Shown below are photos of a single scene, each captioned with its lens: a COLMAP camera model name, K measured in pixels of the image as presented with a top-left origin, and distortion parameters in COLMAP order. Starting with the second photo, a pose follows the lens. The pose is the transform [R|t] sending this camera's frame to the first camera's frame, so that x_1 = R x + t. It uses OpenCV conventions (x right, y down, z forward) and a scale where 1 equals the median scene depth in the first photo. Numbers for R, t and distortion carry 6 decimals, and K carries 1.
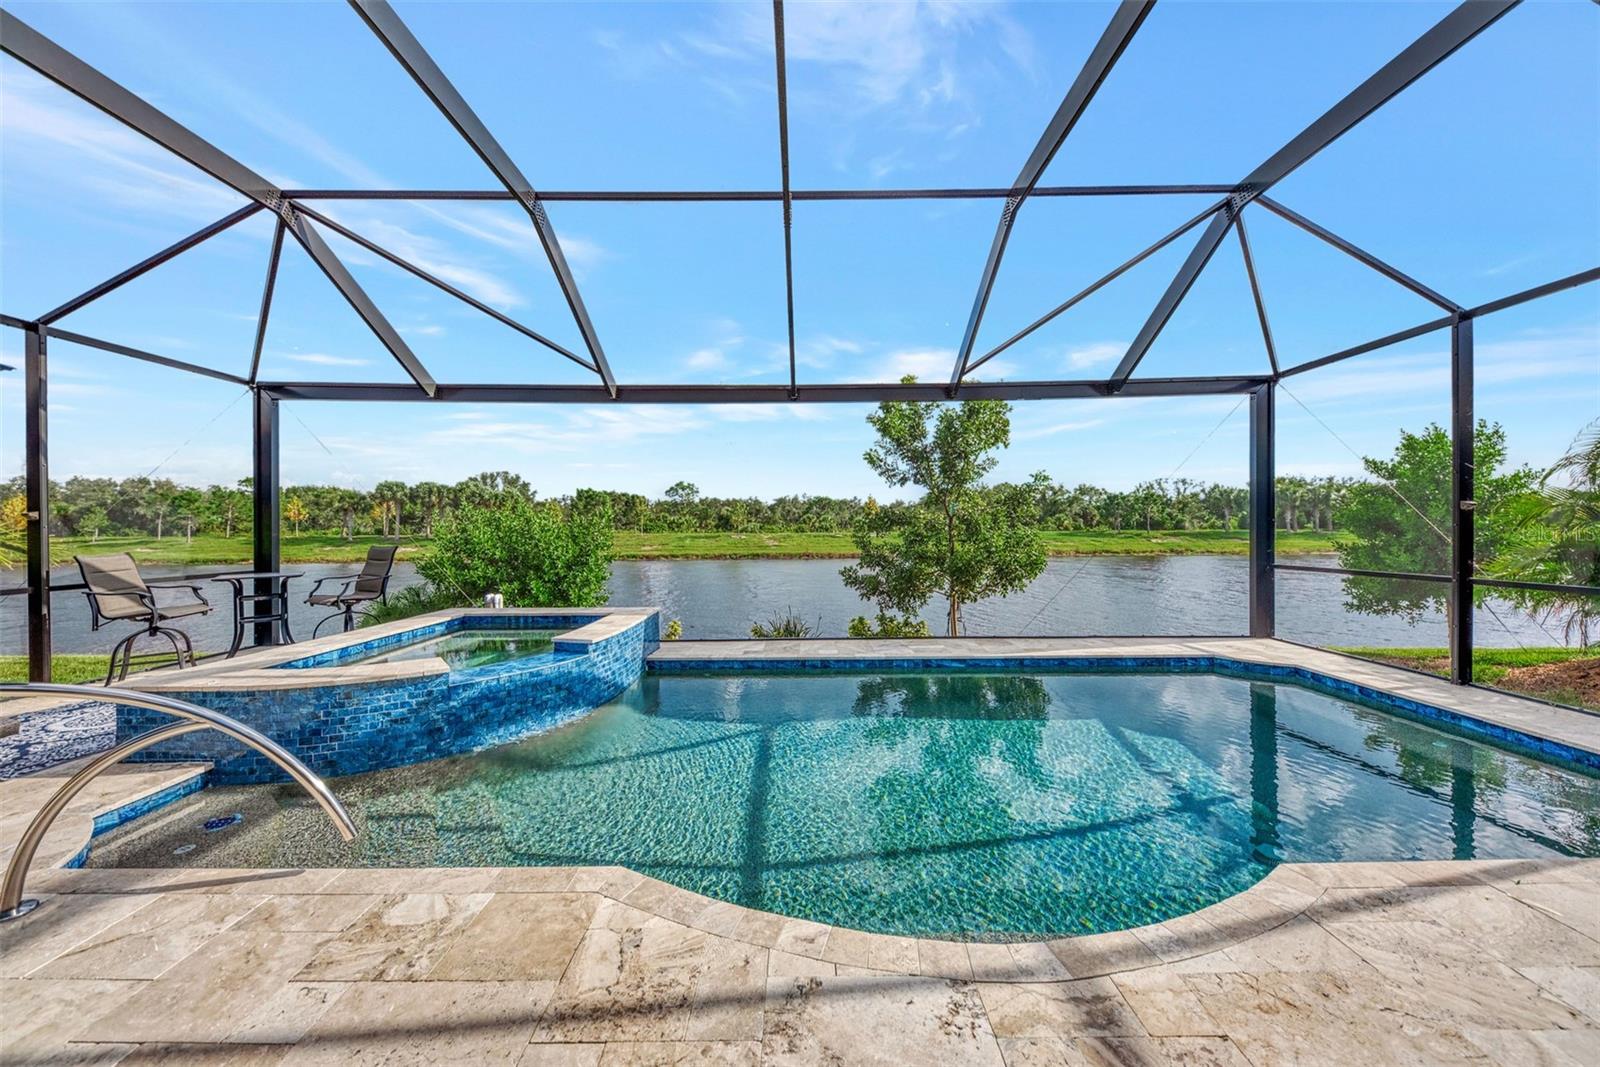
lens RADIAL K [[540.2, 0, 806.4], [0, 540.2, 537.5], [0, 0, 1]] dist [0.000997, 0.000031]
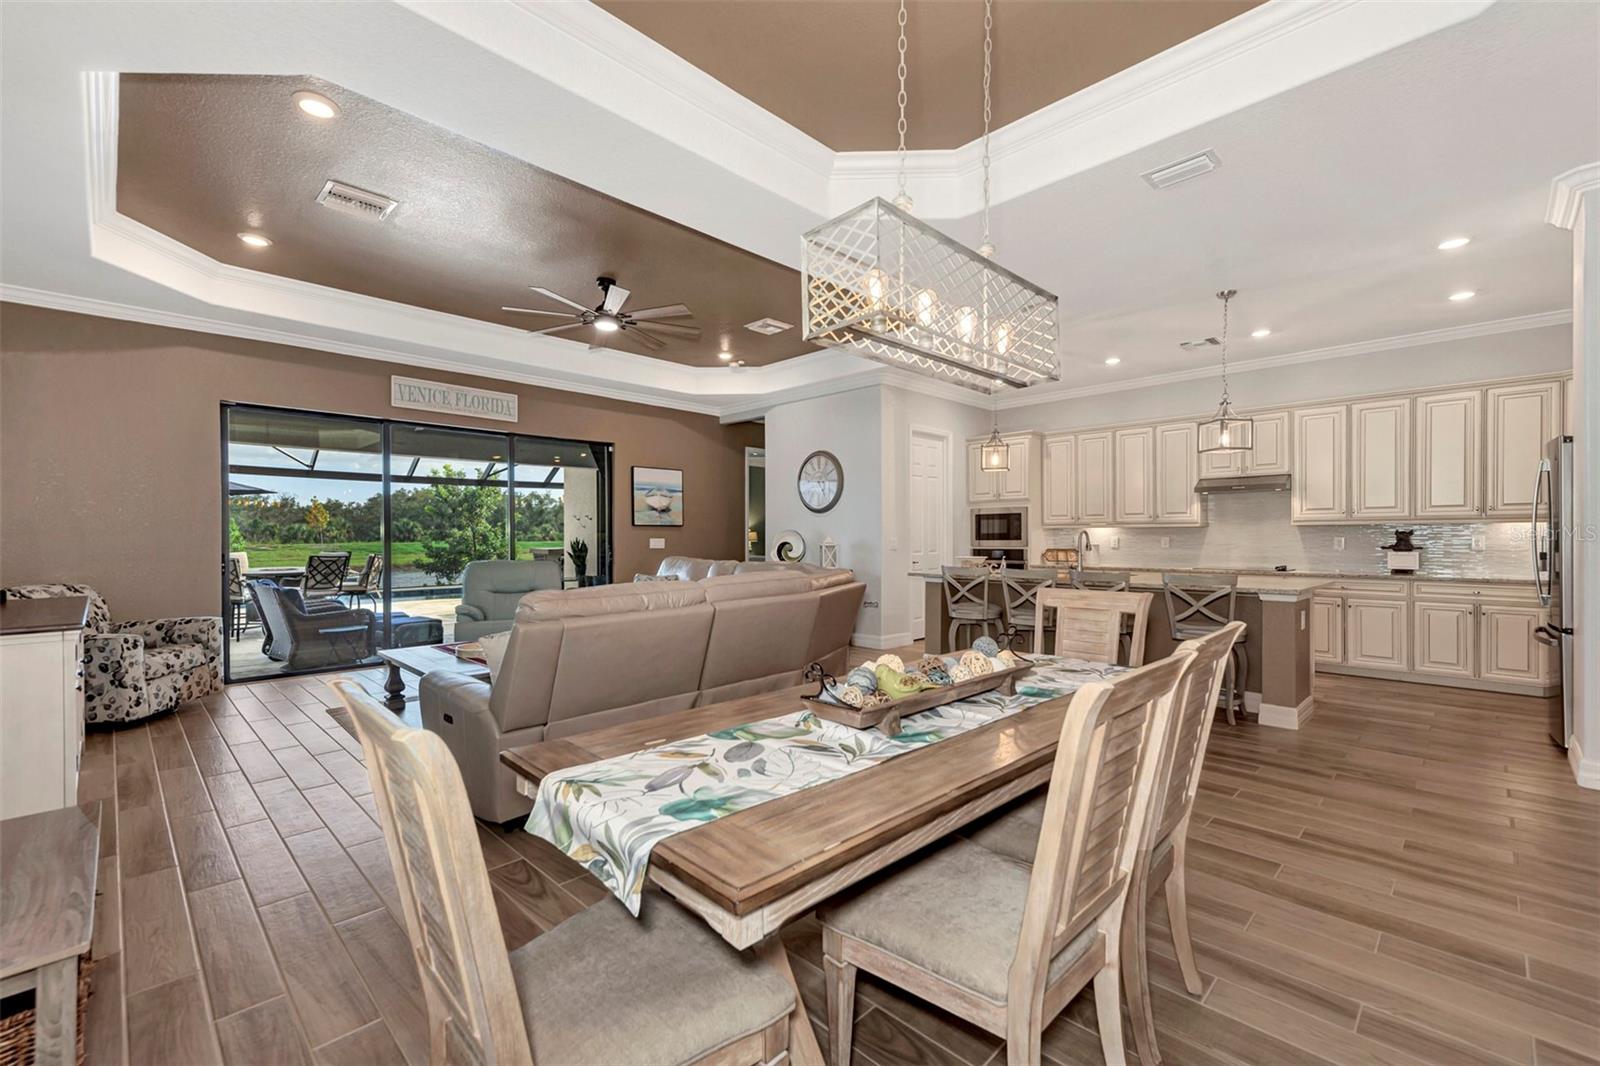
lens RADIAL K [[676.2, 0, 808.1], [0, 676.2, 541.5], [0, 0, 1]] dist [0.023639, -0.001775]
pose [[0.697478, -0.002549, 0.716601, -0.699665], [0.011543, 0.999904, -0.007678, 0.028079], [-0.716513, 0.013627, 0.697441, -1.720957]]
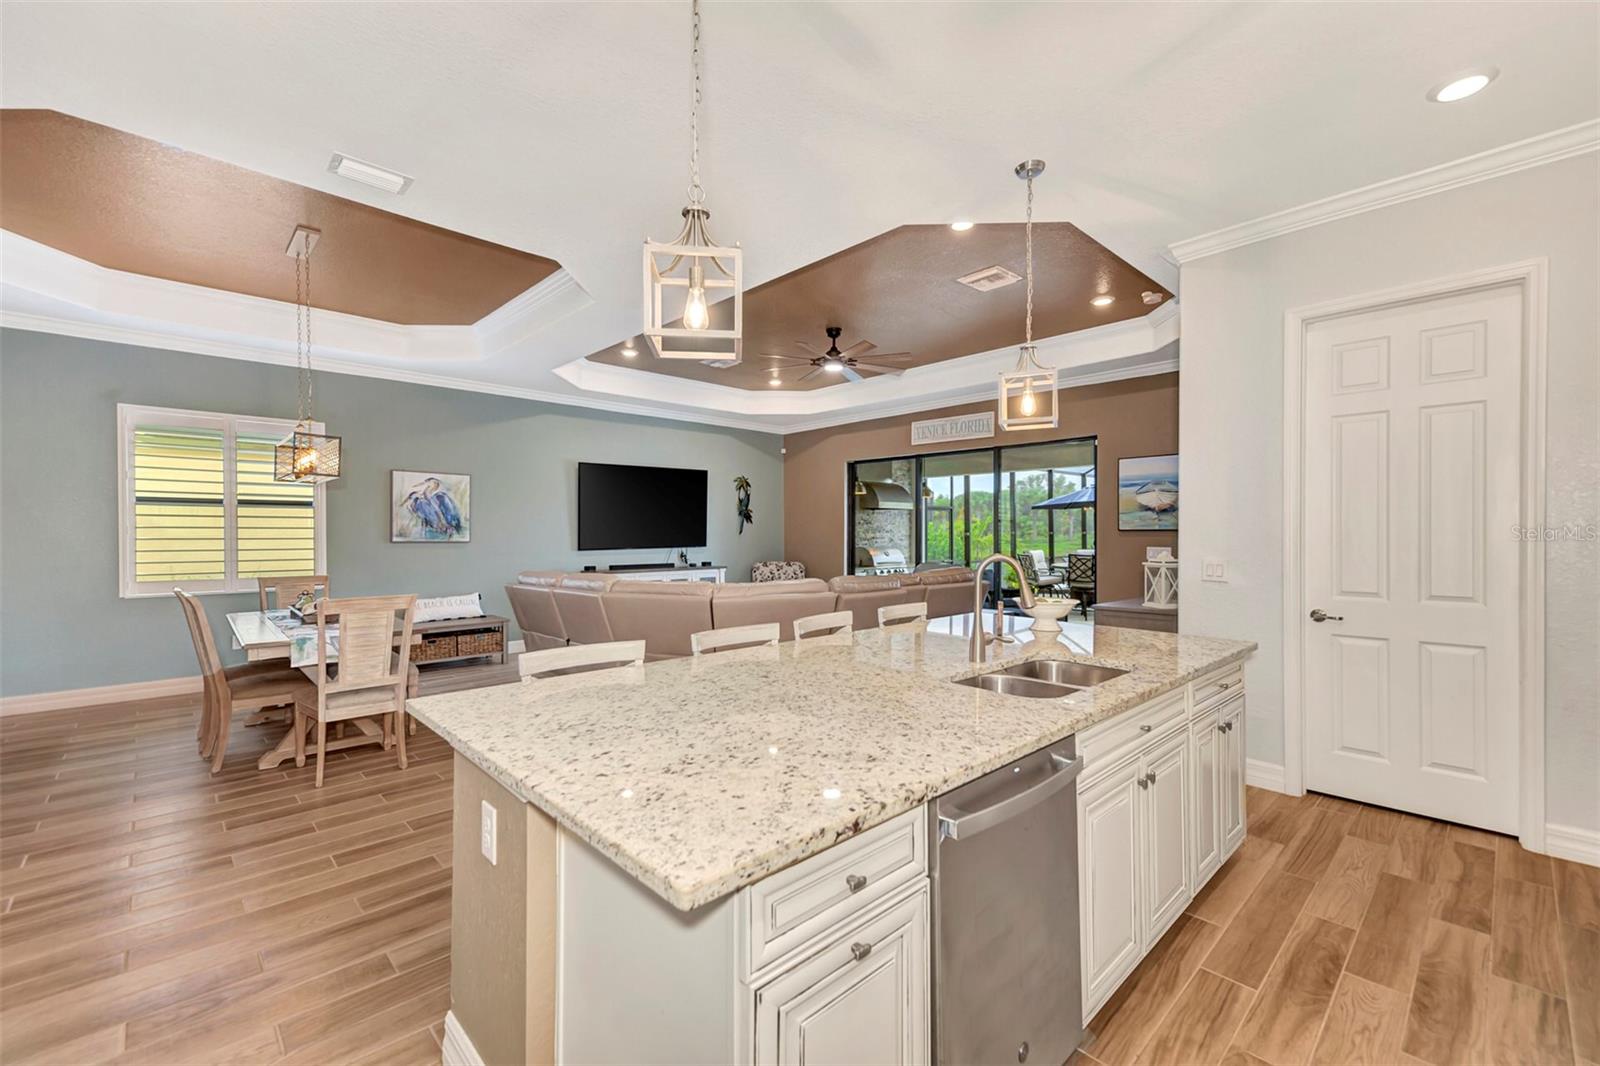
lens RADIAL K [[676.2, 0, 794.3], [0, 676.2, 535.5], [0, 0, 1]] dist [0.023639, -0.001775]
pose [[0.683561, 0.008321, -0.729846, 0.195877], [-0.015380, 0.999877, -0.003005, 0.007624], [0.729732, 0.013279, 0.683605, -1.688265]]
